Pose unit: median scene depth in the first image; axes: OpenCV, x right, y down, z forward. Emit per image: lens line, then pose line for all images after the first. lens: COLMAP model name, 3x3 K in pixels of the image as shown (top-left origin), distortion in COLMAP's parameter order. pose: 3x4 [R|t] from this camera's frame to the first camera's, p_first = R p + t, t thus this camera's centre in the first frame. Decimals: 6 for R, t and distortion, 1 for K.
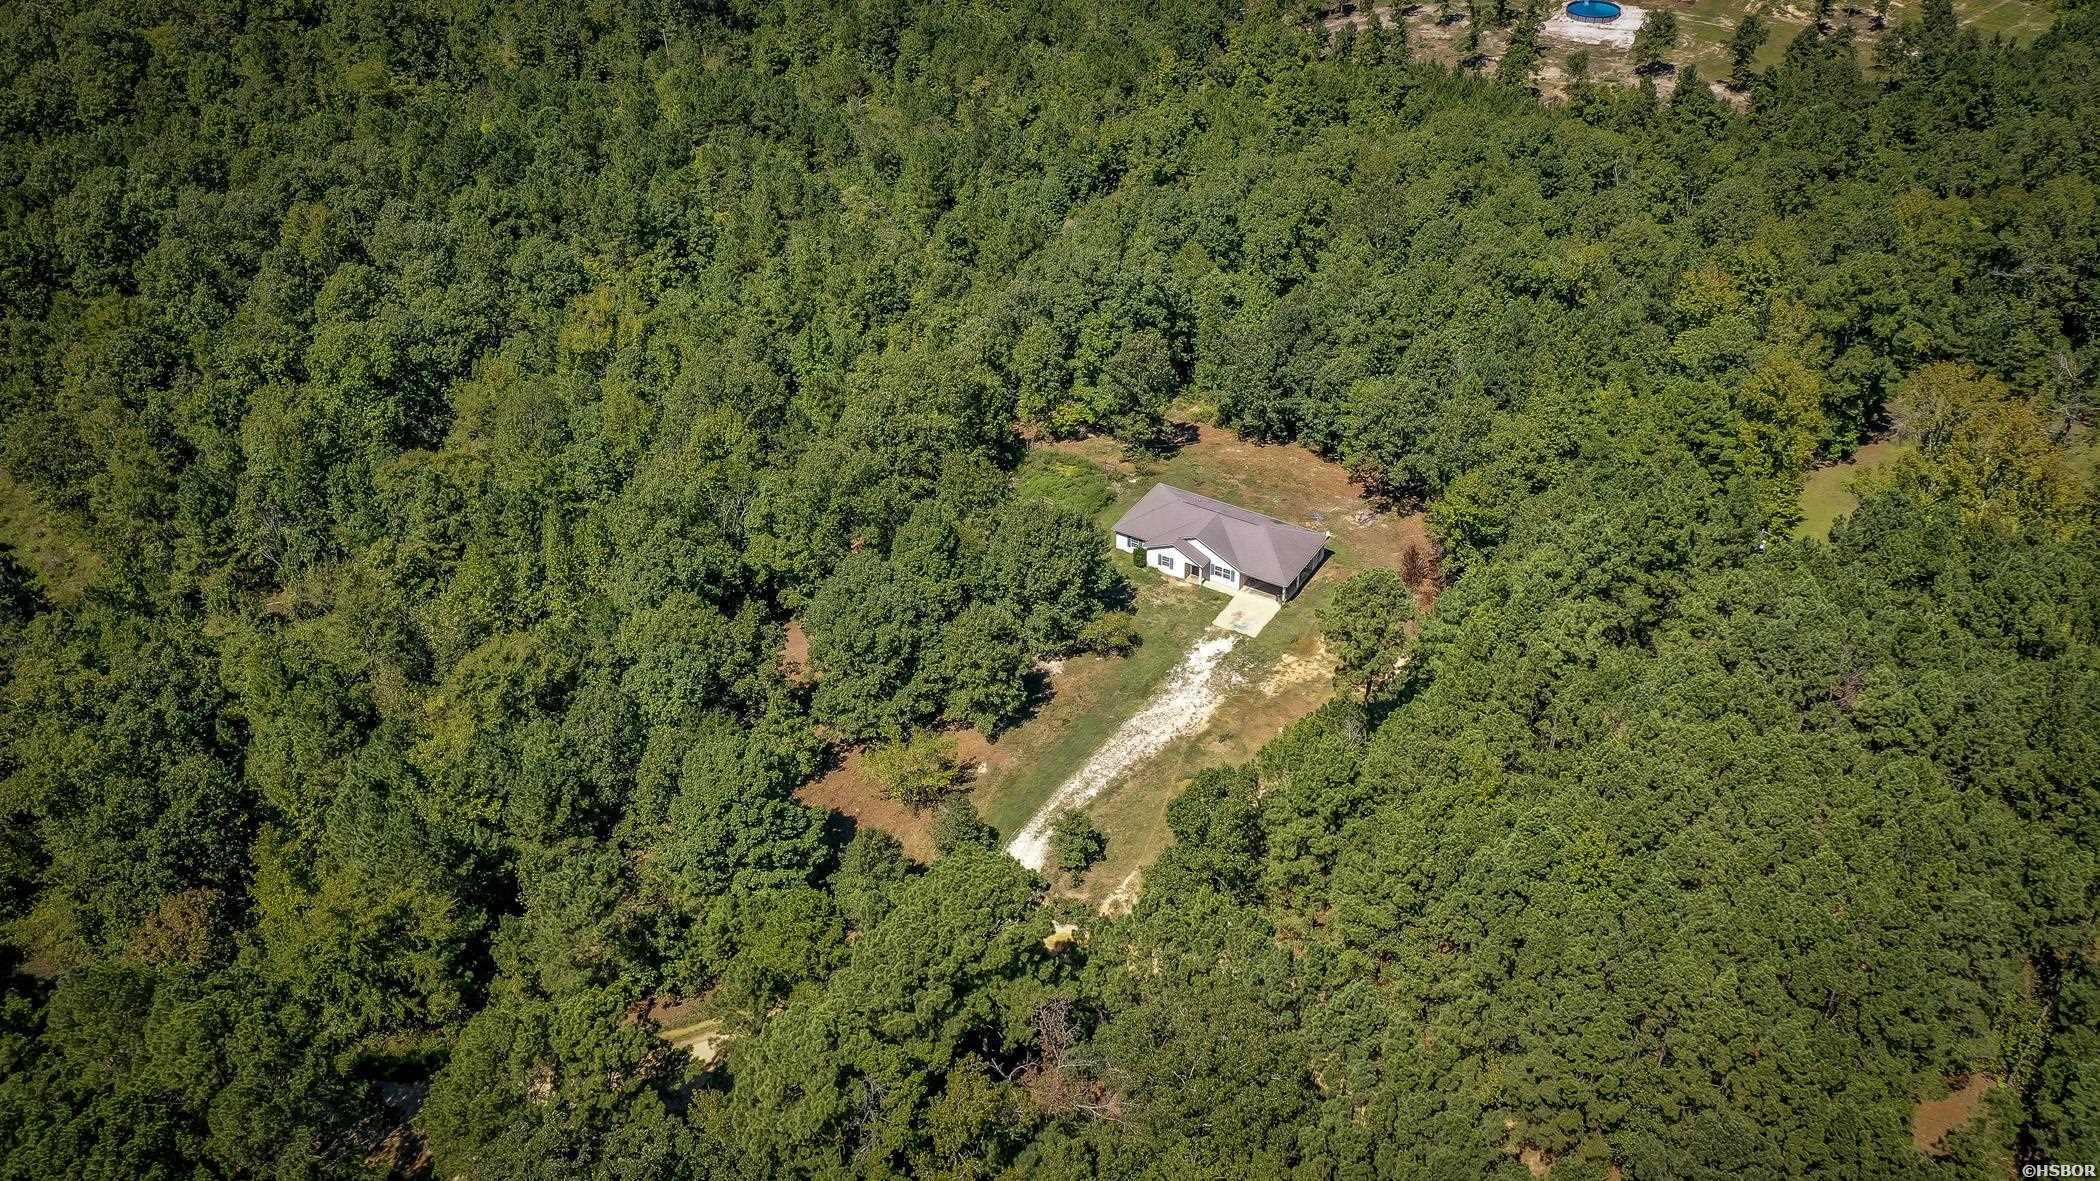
lens RADIAL K [[1665.1, 0, 1049.7], [0, 1665.1, 577.6], [0, 0, 1]] dist [0.026575, 0.002492]
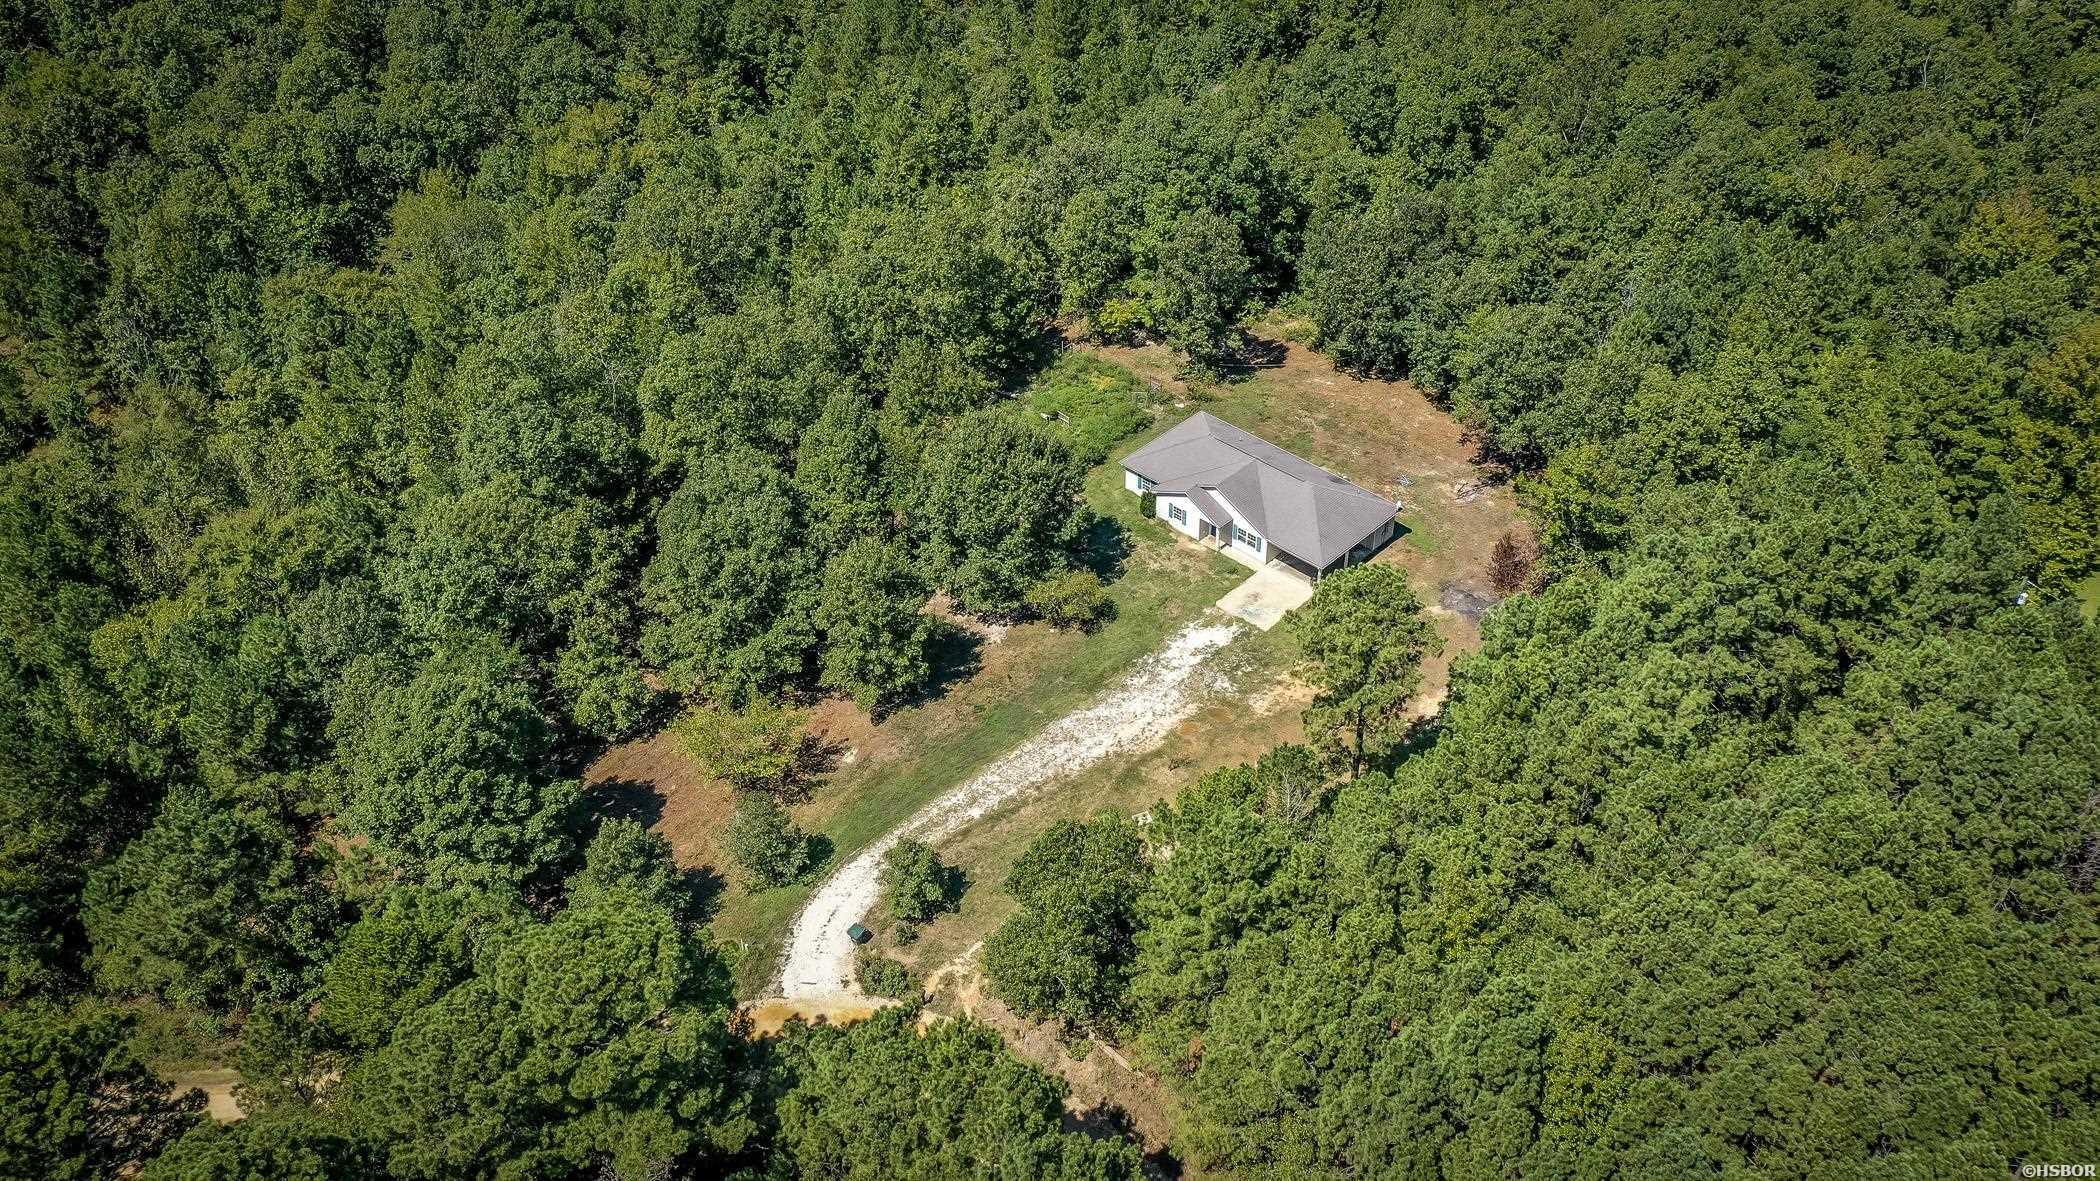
lens RADIAL K [[1673.4, 0, 1048.0], [0, 1673.4, 581.8], [0, 0, 1]] dist [0.023086, 0.003034]
pose [[0.978145, 0.133816, -0.159142, 0.139901], [-0.125494, 0.990200, 0.061284, -0.018684], [0.165783, -0.039973, 0.985352, 0.243681]]
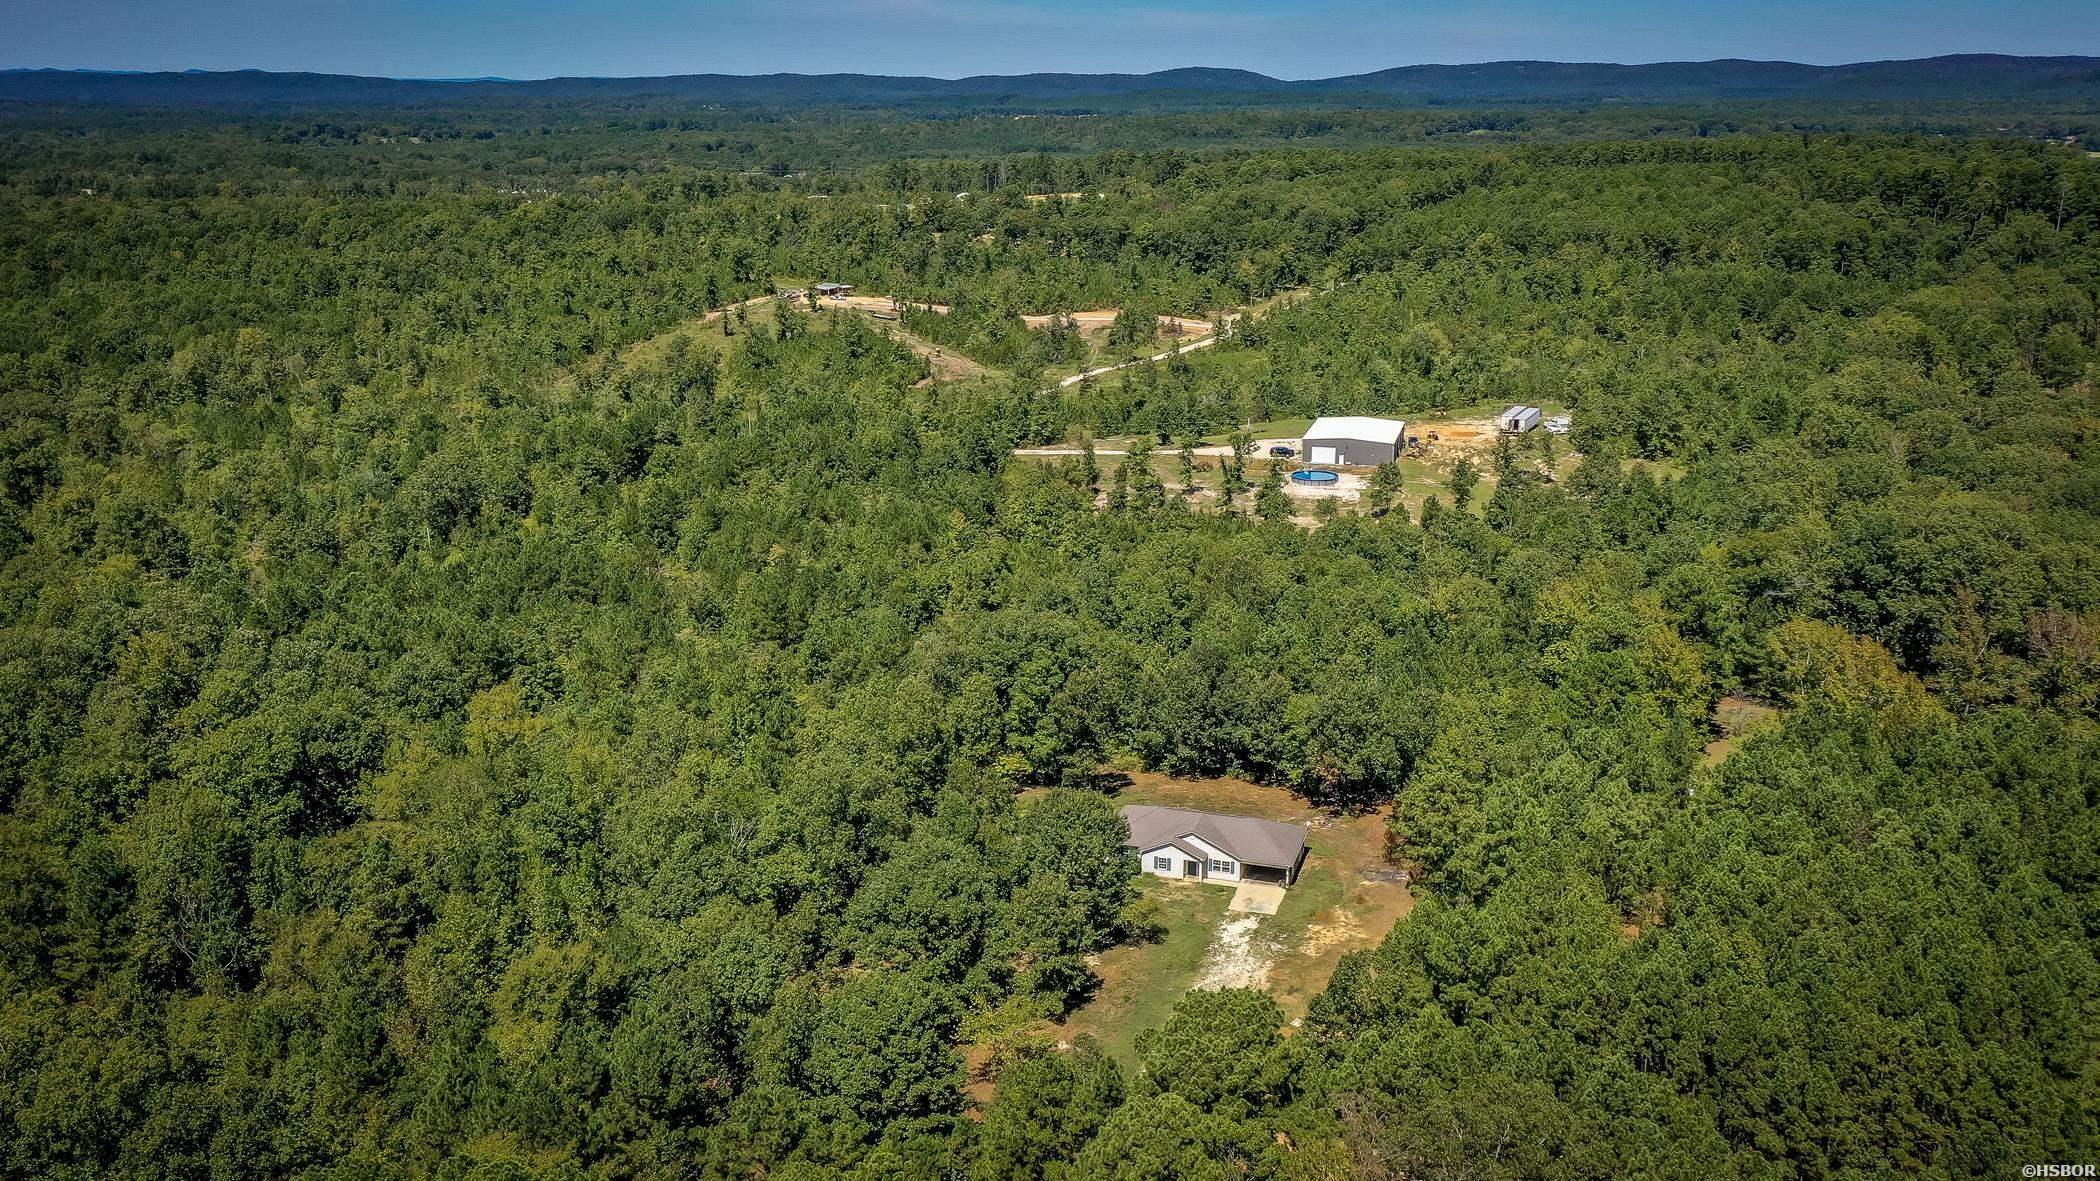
lens RADIAL K [[1745.9, 0, 1050.0], [0, 1745.9, 590.5], [0, 0, 1]] dist [0.024769, -0.002920]
pose [[0.969062, -0.045075, 0.242666, -0.248598], [0.126359, 0.935170, -0.330894, 0.179686], [-0.212019, 0.351320, 0.911933, -0.003437]]
